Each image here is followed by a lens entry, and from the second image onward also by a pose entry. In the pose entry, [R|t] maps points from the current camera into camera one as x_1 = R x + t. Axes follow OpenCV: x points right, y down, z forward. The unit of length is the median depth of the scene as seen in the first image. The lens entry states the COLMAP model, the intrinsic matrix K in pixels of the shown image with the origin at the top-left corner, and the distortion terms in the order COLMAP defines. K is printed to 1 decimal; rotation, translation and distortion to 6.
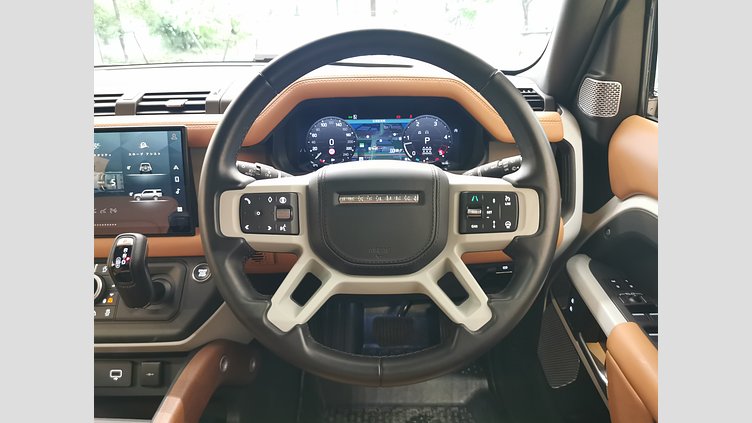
lens RADIAL K [[458.3, 0, 376.0], [0, 458.3, 211.5], [0, 0, 1]] dist [0.000870, -0.002287]
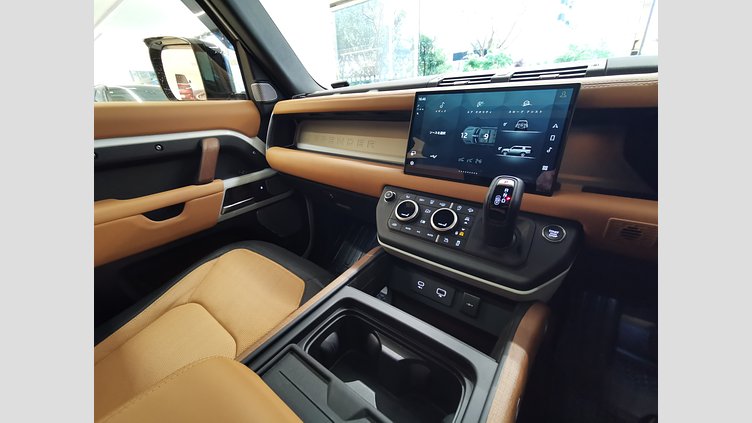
lens RADIAL K [[257.8, 0, 376.0], [0, 257.8, 211.5], [0, 0, 1]] dist [0.000232, -0.000016]
pose [[0.802240, 0.233205, -0.549569, -0.400285], [-0.229909, 0.970233, 0.076097, 0.136109], [0.550956, 0.065303, 0.831975, 0.321760]]
